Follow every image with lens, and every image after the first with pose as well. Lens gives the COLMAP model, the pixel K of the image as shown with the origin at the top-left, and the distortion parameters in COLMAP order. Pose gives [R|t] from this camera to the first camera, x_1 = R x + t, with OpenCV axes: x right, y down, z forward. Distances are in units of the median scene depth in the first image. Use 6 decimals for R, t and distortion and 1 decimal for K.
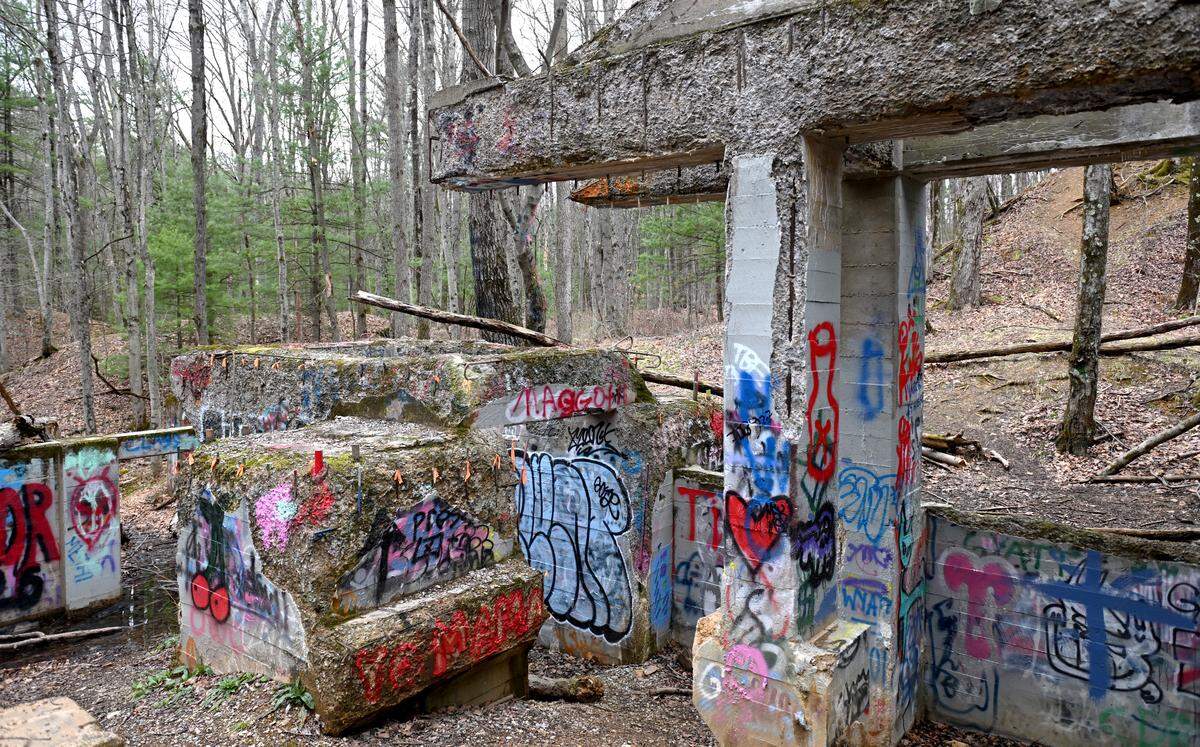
lens RADIAL K [[821.5, 0, 601.9], [0, 821.5, 370.5], [0, 0, 1]] dist [-0.004698, -0.000095]
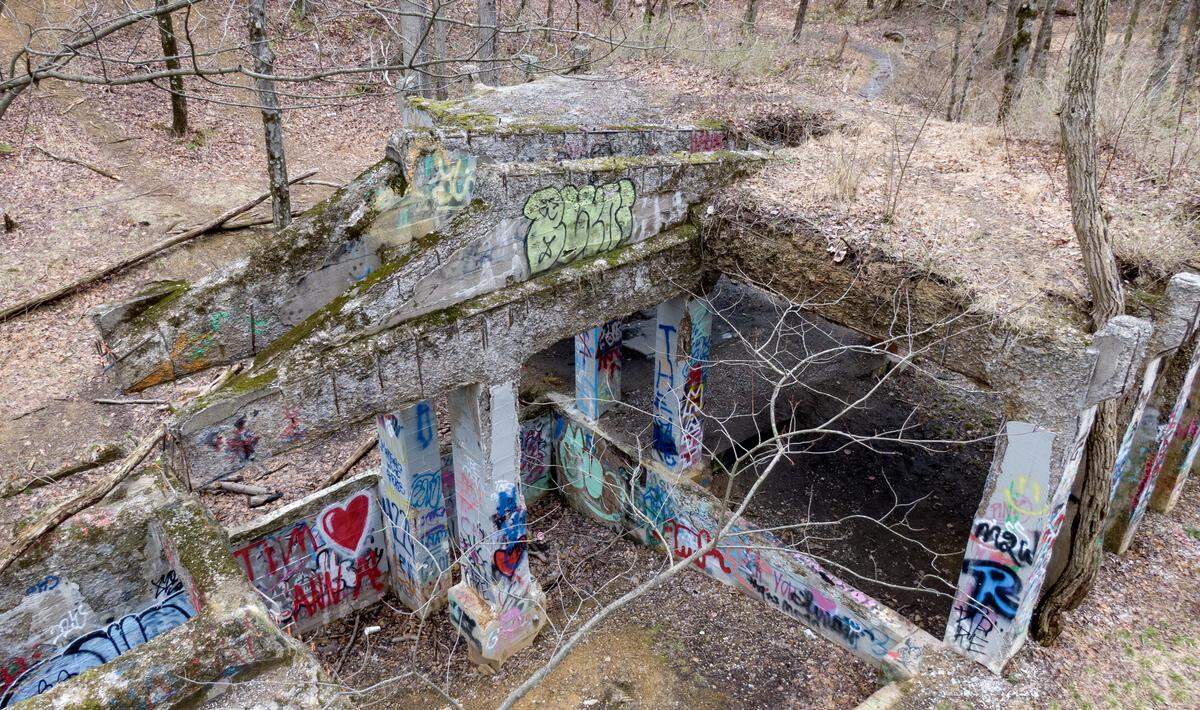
lens RADIAL K [[874.1, 0, 599.1], [0, 874.1, 356.1], [0, 0, 1]] dist [-0.009695, -0.004194]
pose [[0.209531, -0.472642, 0.855982, -1.196864], [0.061739, 0.880063, 0.470826, -1.082483], [-0.975851, -0.045805, 0.213581, 0.420757]]
